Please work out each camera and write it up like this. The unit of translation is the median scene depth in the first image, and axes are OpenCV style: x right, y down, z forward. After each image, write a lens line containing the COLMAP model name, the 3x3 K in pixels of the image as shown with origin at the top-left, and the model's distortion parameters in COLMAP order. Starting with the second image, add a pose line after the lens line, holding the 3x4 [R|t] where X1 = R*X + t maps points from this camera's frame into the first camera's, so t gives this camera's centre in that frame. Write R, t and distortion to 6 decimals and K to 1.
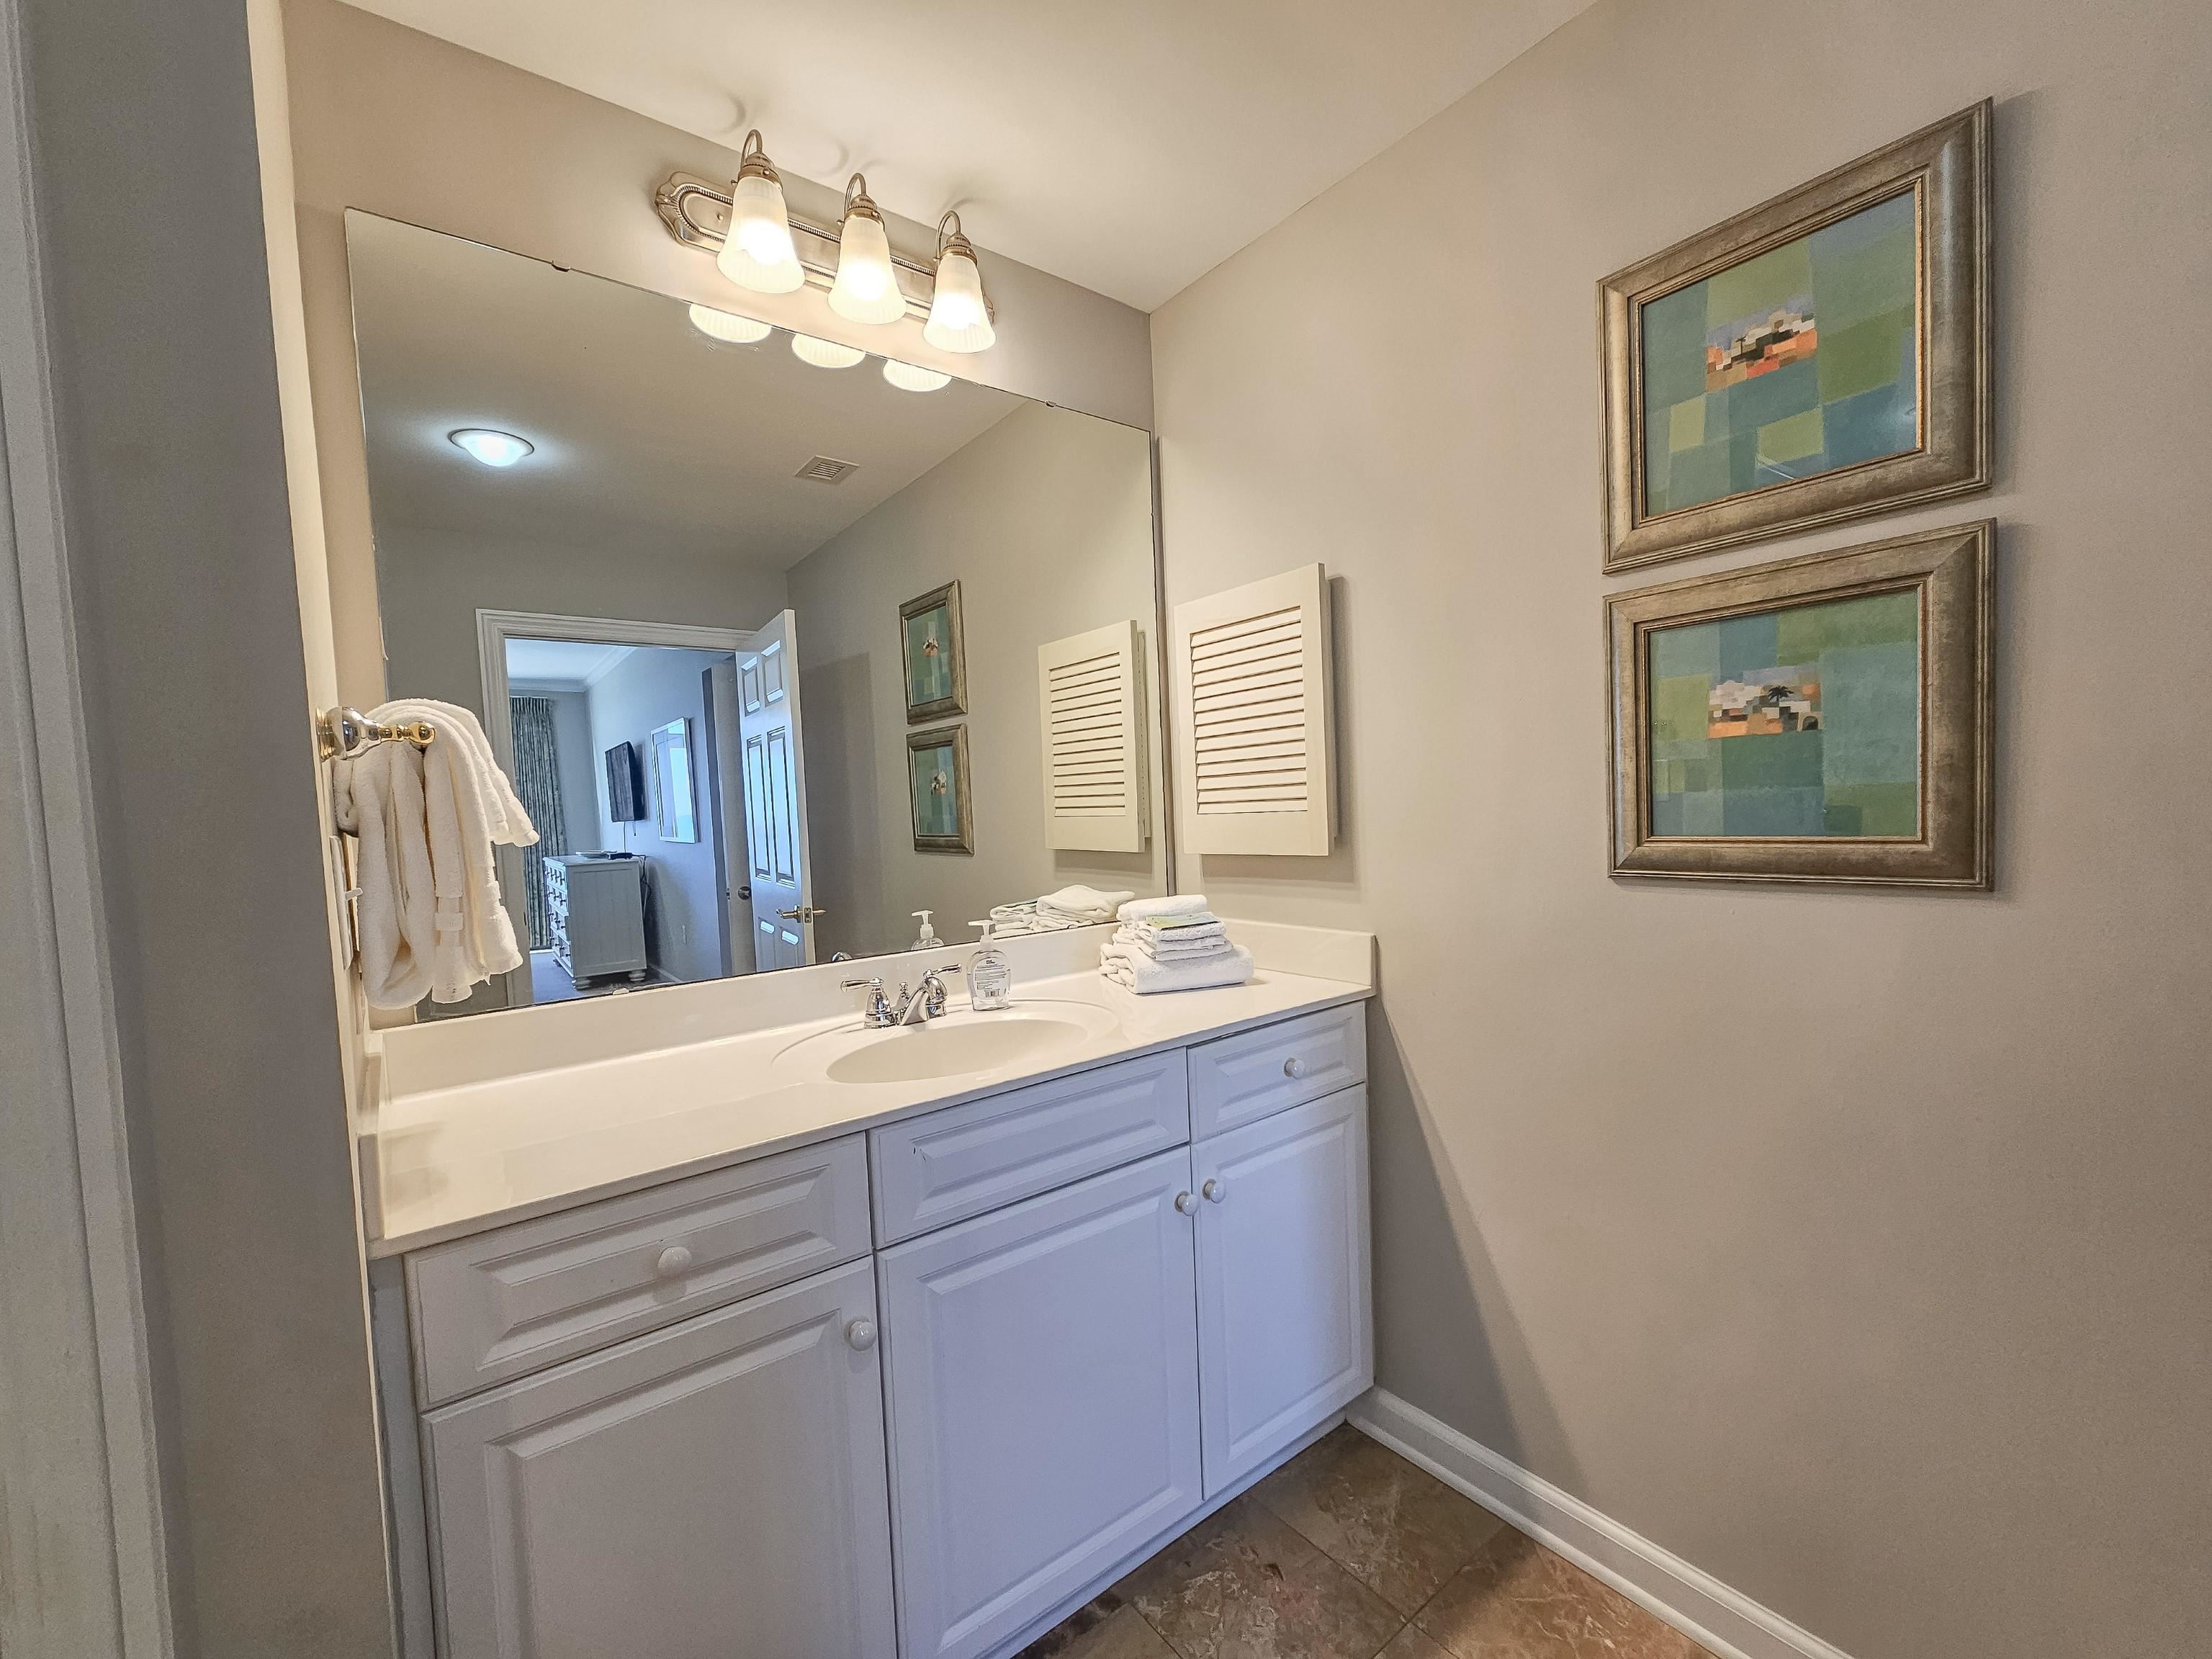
lens RADIAL K [[902.4, 0, 1109.7], [0, 902.4, 851.6], [0, 0, 1]] dist [-0.017217, -0.000032]
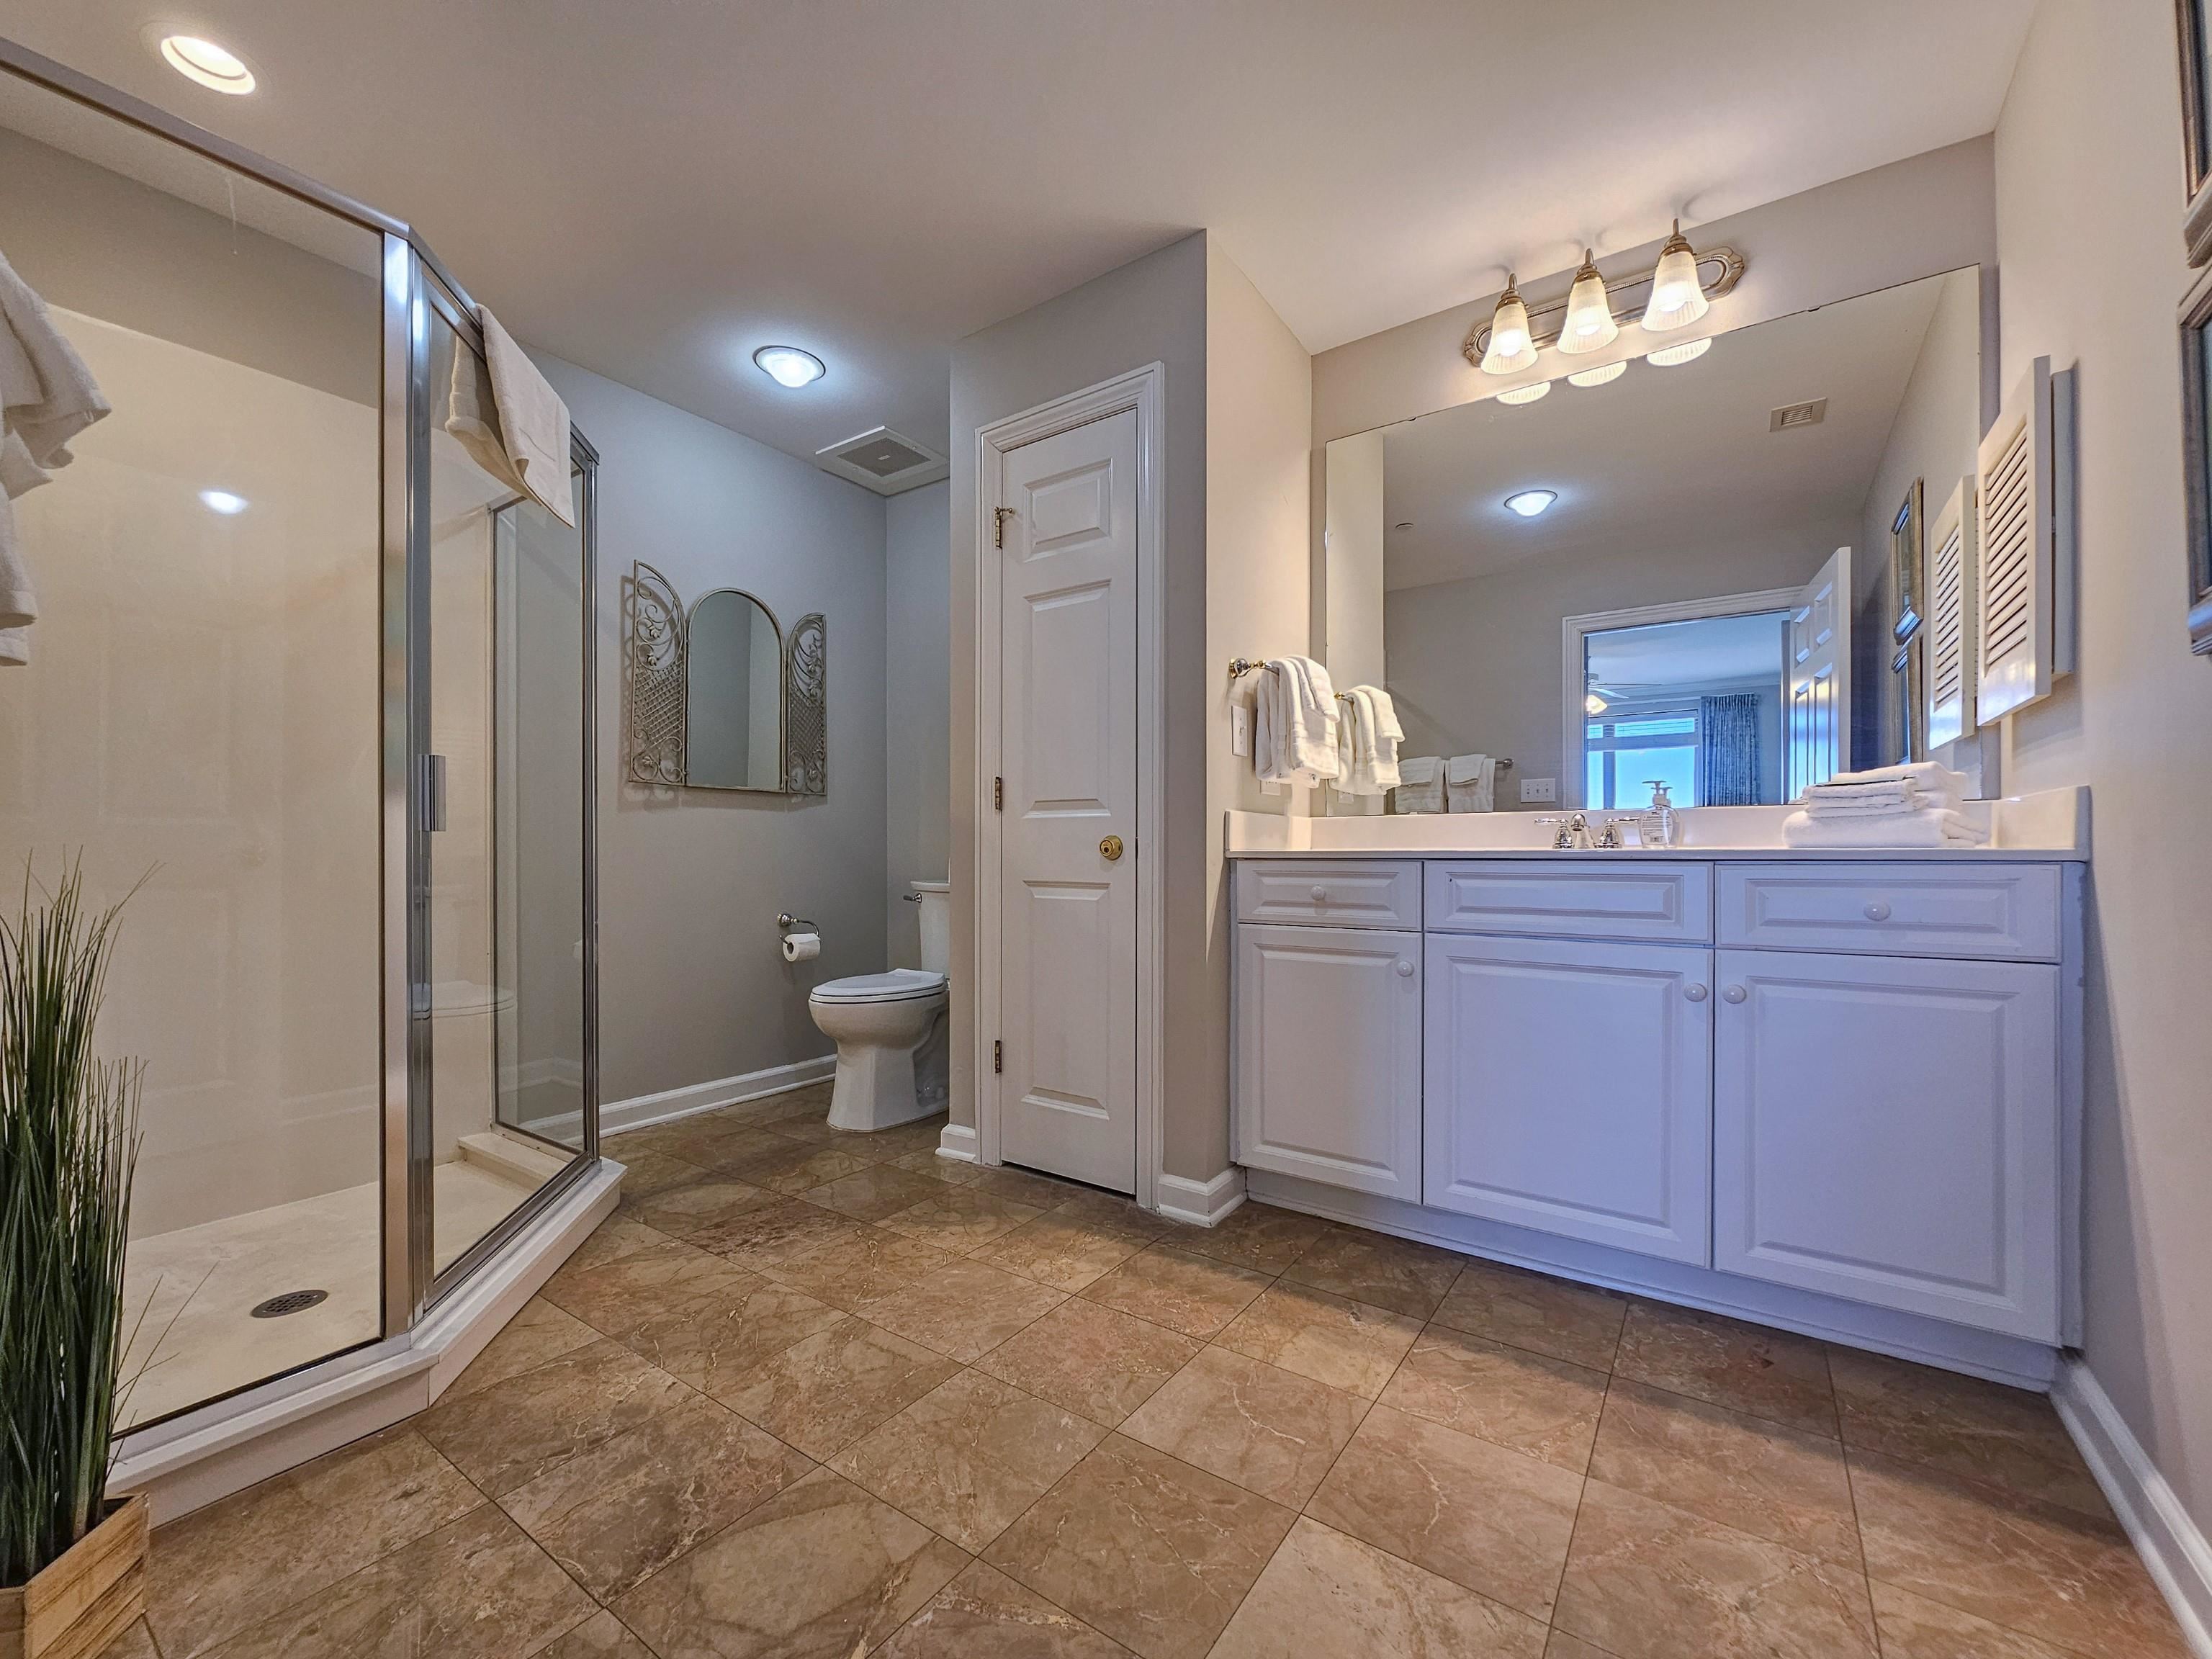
lens RADIAL K [[901.7, 0, 1112.7], [0, 901.7, 854.5], [0, 0, 1]] dist [-0.000270, 0.000229]
pose [[0.297269, 0.040223, -0.953946, 0.892173], [-0.060842, 0.997880, 0.023115, 0.207353], [0.952853, 0.051169, 0.299086, -0.090519]]
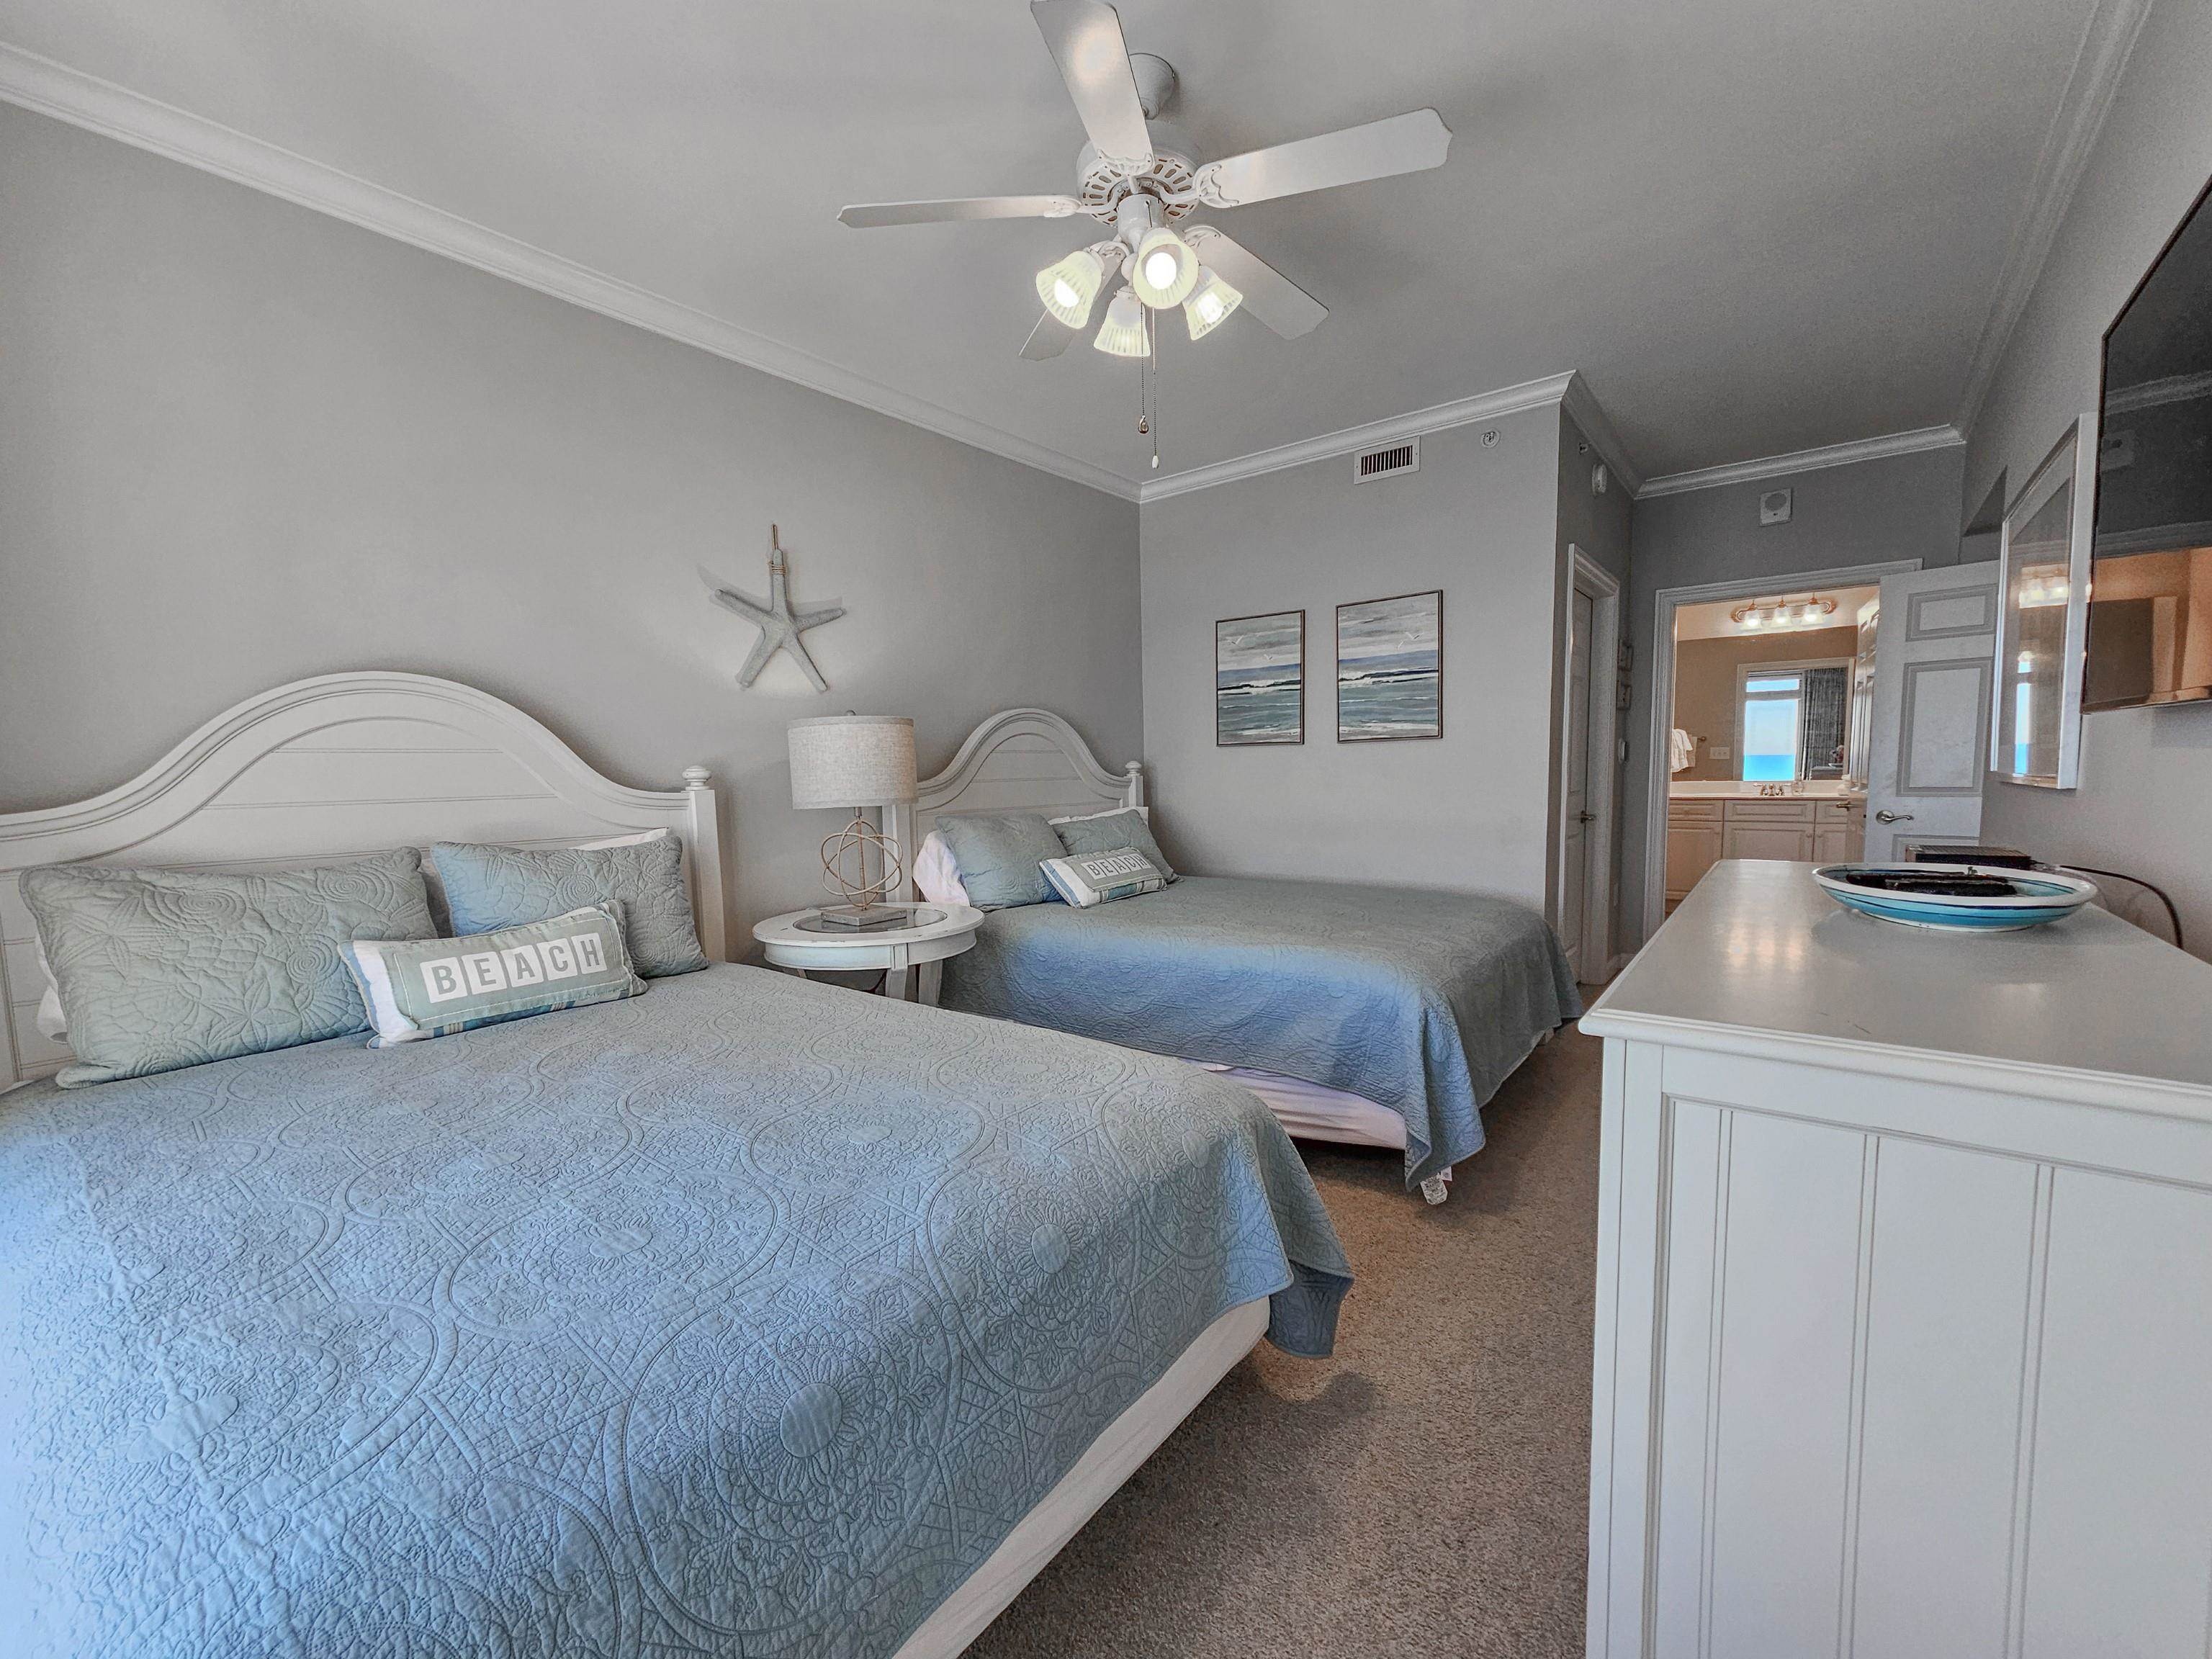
lens RADIAL K [[901.7, 0, 1112.7], [0, 901.7, 854.5], [0, 0, 1]] dist [-0.000270, 0.000229]
pose [[0.240610, 0.134399, -0.961272, 3.247794], [-0.041982, 0.990881, 0.128031, 0.048715], [0.969713, 0.009551, 0.244058, -3.136970]]
